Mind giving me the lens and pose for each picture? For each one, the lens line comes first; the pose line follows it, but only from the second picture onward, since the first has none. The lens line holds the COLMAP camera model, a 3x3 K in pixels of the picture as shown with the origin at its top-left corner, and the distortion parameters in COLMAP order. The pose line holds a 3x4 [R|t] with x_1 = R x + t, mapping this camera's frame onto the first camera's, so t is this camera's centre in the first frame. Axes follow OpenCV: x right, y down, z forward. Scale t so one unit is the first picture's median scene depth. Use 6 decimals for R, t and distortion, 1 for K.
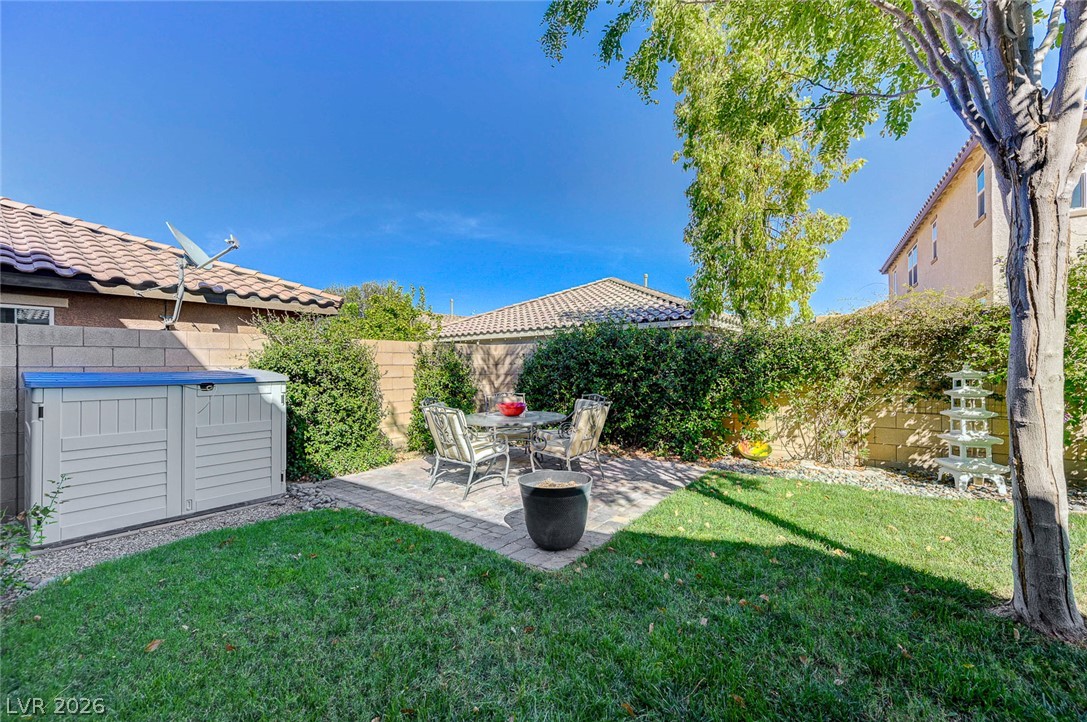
lens RADIAL K [[433.7, 0, 542.1], [0, 433.7, 364.3], [0, 0, 1]] dist [0.010870, -0.000259]
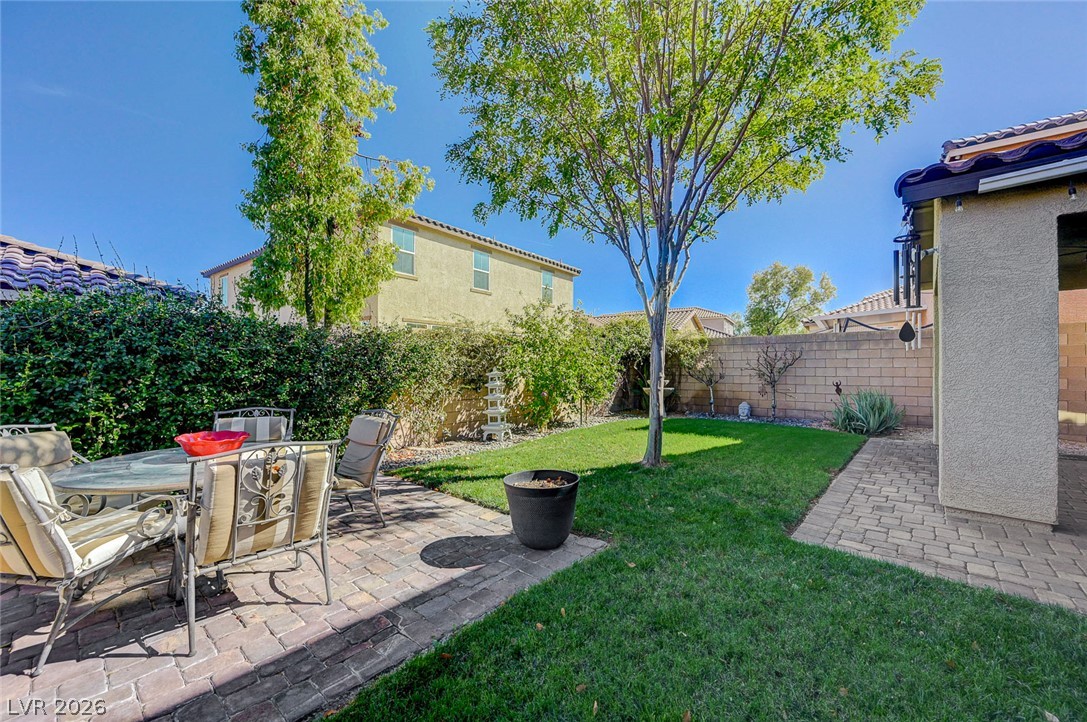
lens RADIAL K [[433.7, 0, 547.4], [0, 433.7, 364.5], [0, 0, 1]] dist [0.010870, -0.000259]
pose [[0.064716, 0.021707, 0.997668, -0.638688], [-0.005506, 0.999756, -0.021395, 0.018982], [-0.997889, -0.004109, 0.064819, 0.615832]]
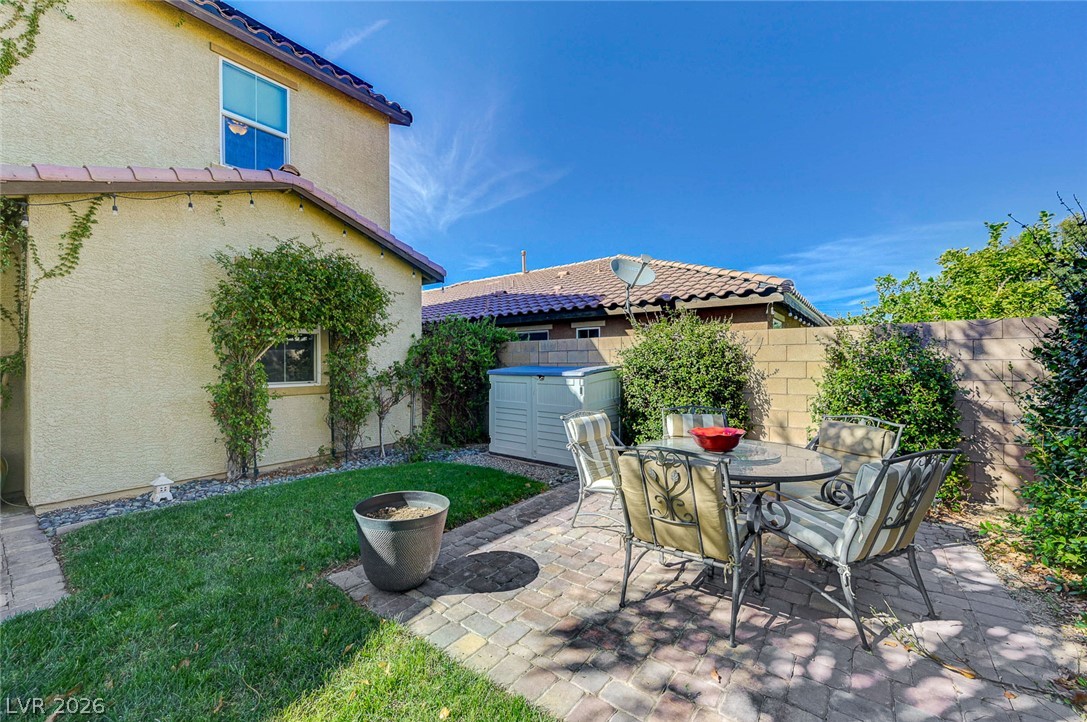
lens RADIAL K [[433.7, 0, 545.2], [0, 433.7, 361.4], [0, 0, 1]] dist [0.010870, -0.000259]
pose [[-0.006413, 0.004233, -0.999970, 0.573259], [0.006488, 0.999970, 0.004192, -0.006394], [0.999958, -0.006461, -0.006440, 0.852539]]
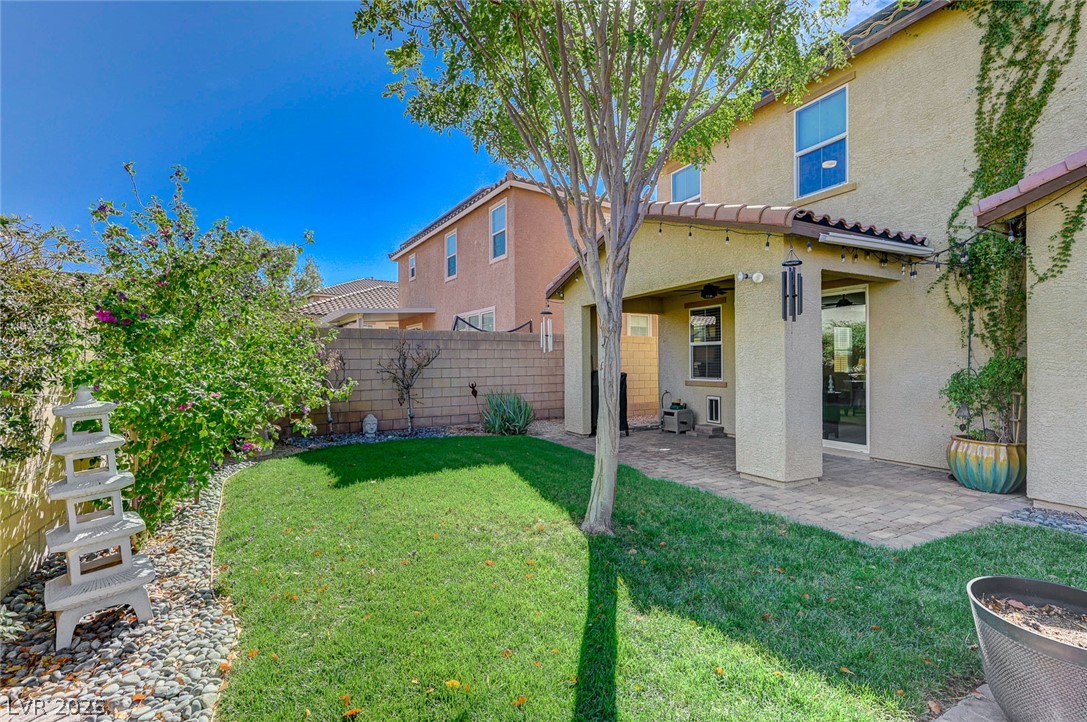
lens RADIAL K [[487.9, 0, 546.0], [0, 487.9, 362.0], [0, 0, 1]] dist [-0.000205, 0.000148]
pose [[-0.904761, 0.019101, 0.425491, 0.221410], [0.016801, 0.999817, -0.009156, -0.018104], [-0.425588, -0.001135, -0.904916, 1.183239]]
